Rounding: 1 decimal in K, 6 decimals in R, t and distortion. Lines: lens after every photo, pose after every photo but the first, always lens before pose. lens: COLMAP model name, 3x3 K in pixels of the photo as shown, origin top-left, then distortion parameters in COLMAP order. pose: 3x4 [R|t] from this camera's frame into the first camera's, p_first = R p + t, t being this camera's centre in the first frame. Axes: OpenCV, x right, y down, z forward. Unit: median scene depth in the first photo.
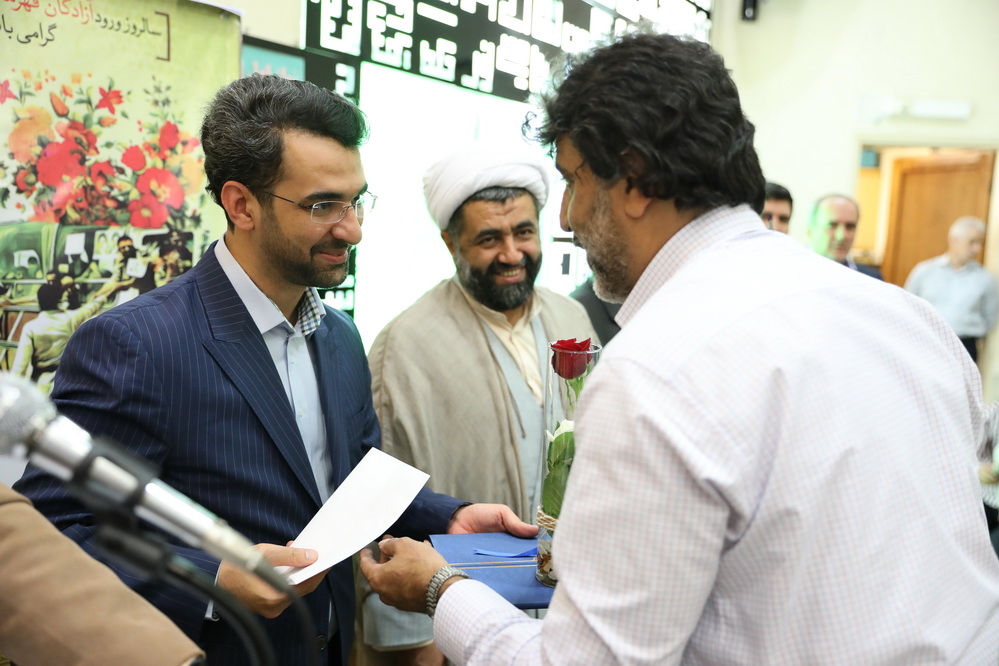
lens RADIAL K [[986.0, 0, 499.5], [0, 986.0, 333.0], [0, 0, 1]] dist [-0.012430, 0.085443]
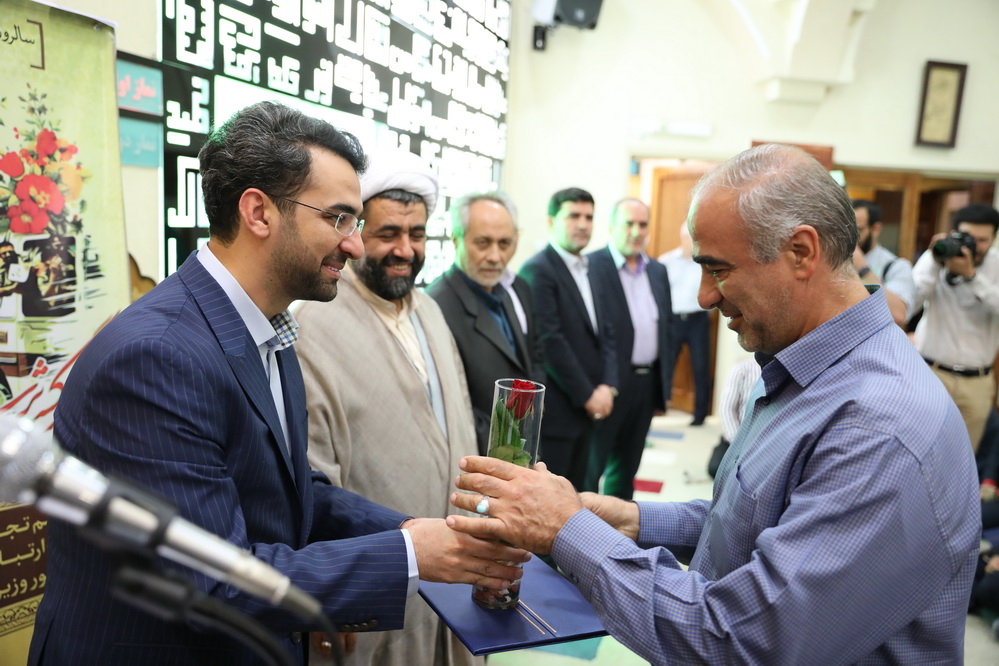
lens RADIAL K [[845.1, 0, 499.5], [0, 845.1, 333.0], [0, 0, 1]] dist [-0.056861, 0.088938]
pose [[0.976477, -0.032657, 0.213133, -0.069486], [0.027750, 0.999277, 0.025978, -0.012870], [-0.213827, -0.019452, 0.976678, 0.048309]]
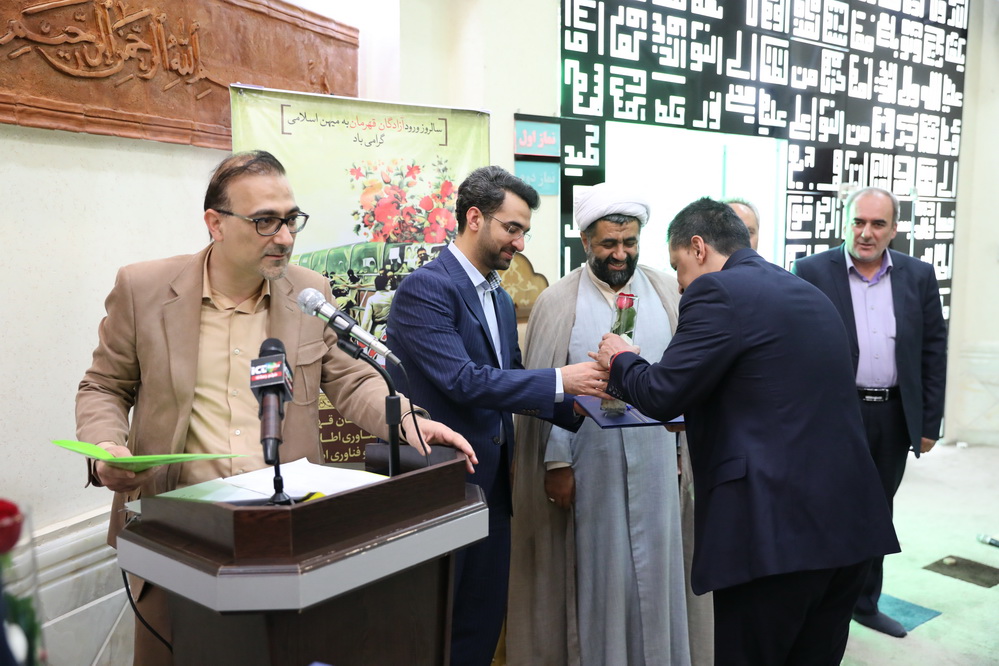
lens RADIAL K [[908.4, 0, 499.5], [0, 908.4, 333.0], [0, 0, 1]] dist [-0.038994, 0.097428]
pose [[0.928000, -0.005984, -0.372533, 0.344338], [0.003219, 0.999962, -0.008043, 0.065171], [0.372567, 0.006265, 0.927984, -0.438604]]
